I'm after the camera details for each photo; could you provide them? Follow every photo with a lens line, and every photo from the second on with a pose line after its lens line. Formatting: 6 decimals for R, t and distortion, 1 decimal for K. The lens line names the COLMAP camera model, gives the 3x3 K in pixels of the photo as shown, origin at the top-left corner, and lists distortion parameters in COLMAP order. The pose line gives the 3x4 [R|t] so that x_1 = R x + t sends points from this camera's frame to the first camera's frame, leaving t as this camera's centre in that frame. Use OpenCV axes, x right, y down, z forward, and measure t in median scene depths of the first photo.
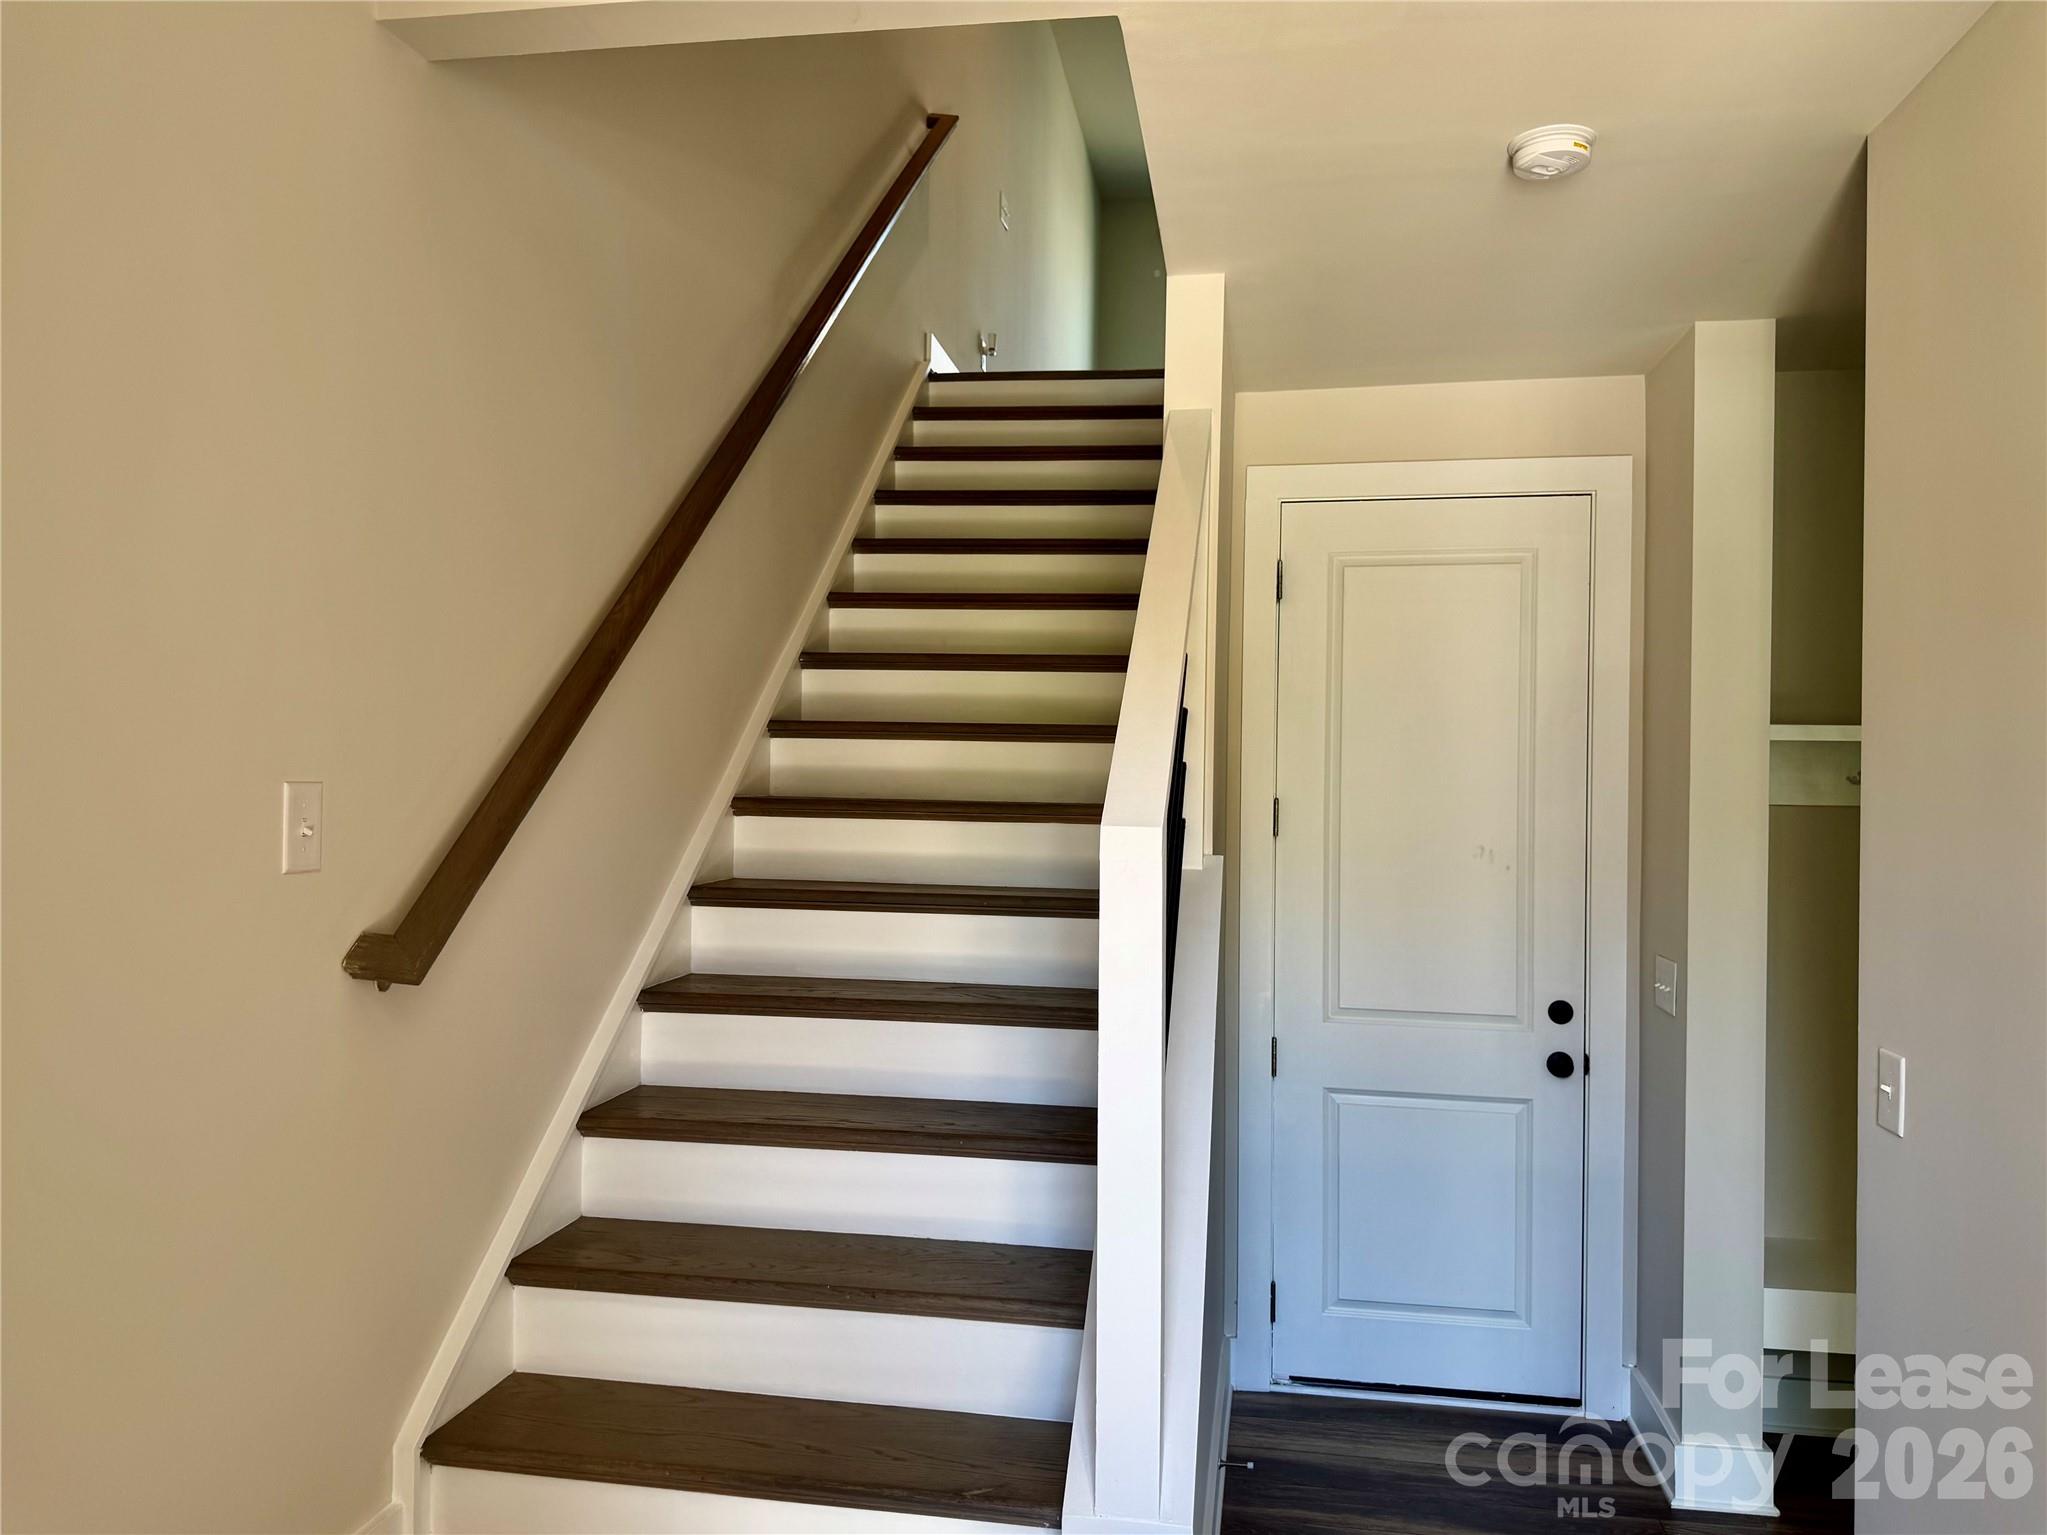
lens RADIAL K [[1444.7, 0, 1027.9], [0, 1444.7, 765.5], [0, 0, 1]] dist [0.048894, 0.000603]
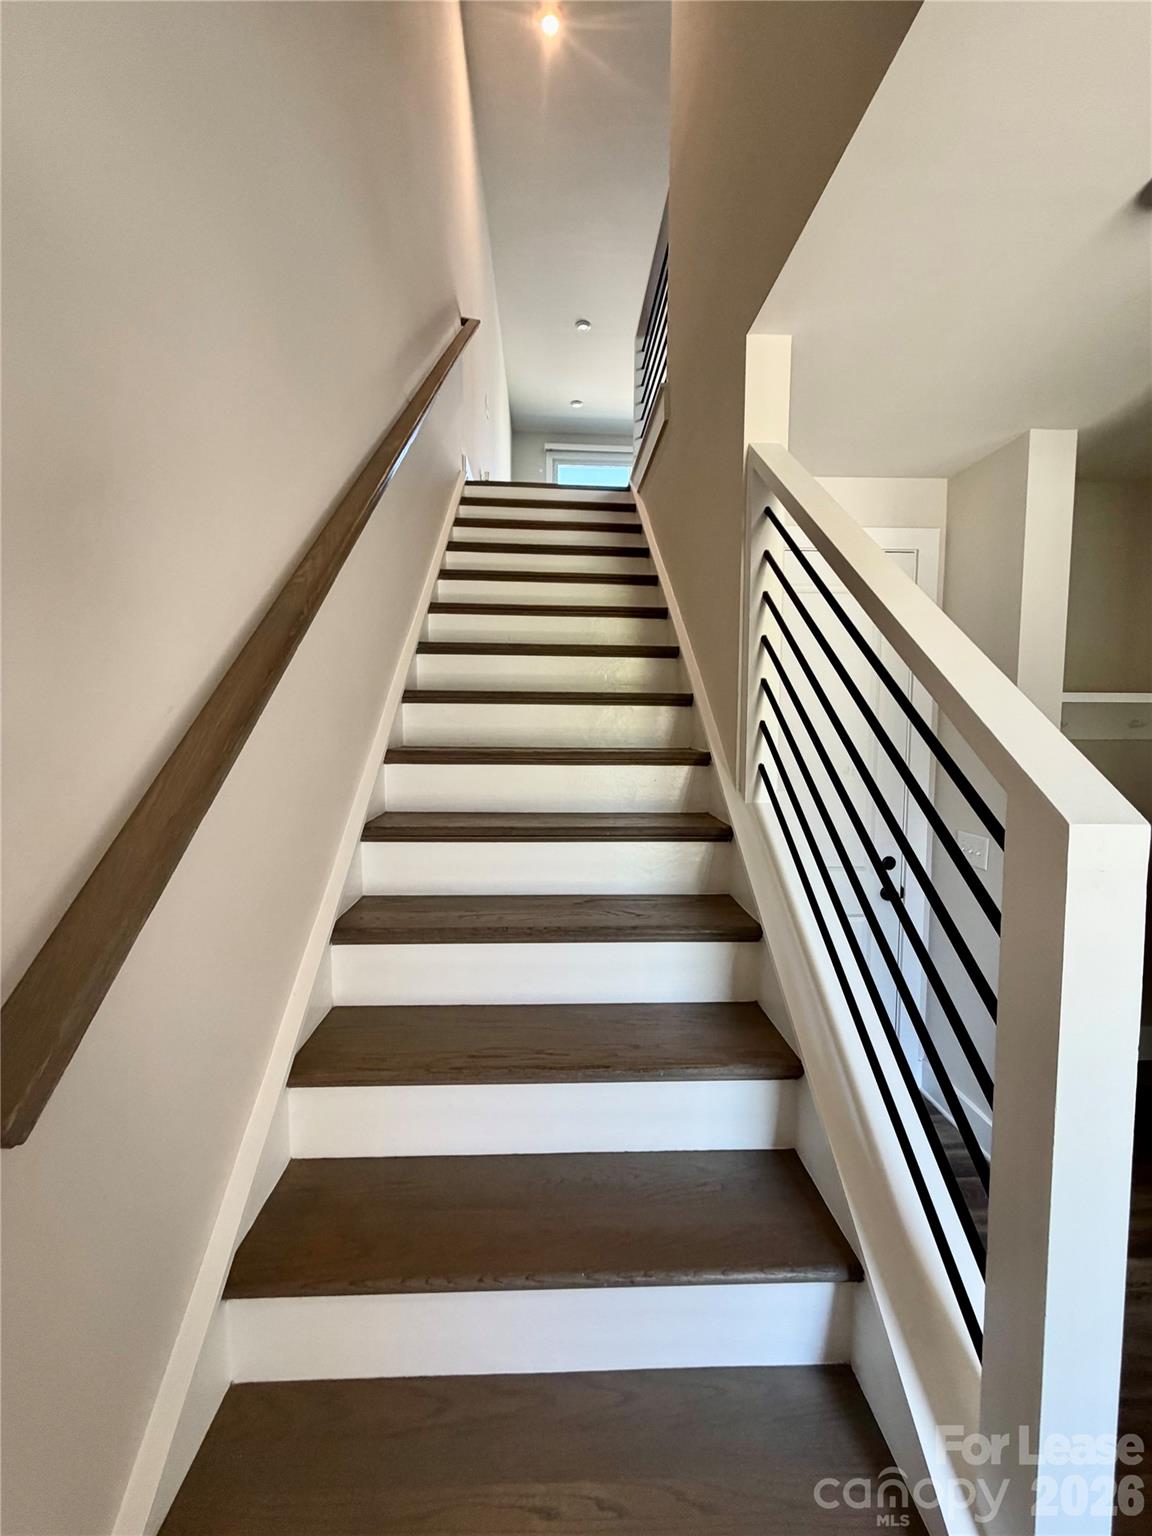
lens RADIAL K [[613.3, 0, 574.0], [0, 613.3, 769.0], [0, 0, 1]] dist [0.000220, 0.000328]
pose [[0.981055, -0.025957, 0.191983, -0.141577], [0.008950, 0.995998, 0.088929, -0.009132], [-0.193523, -0.085526, 0.977361, 0.422328]]
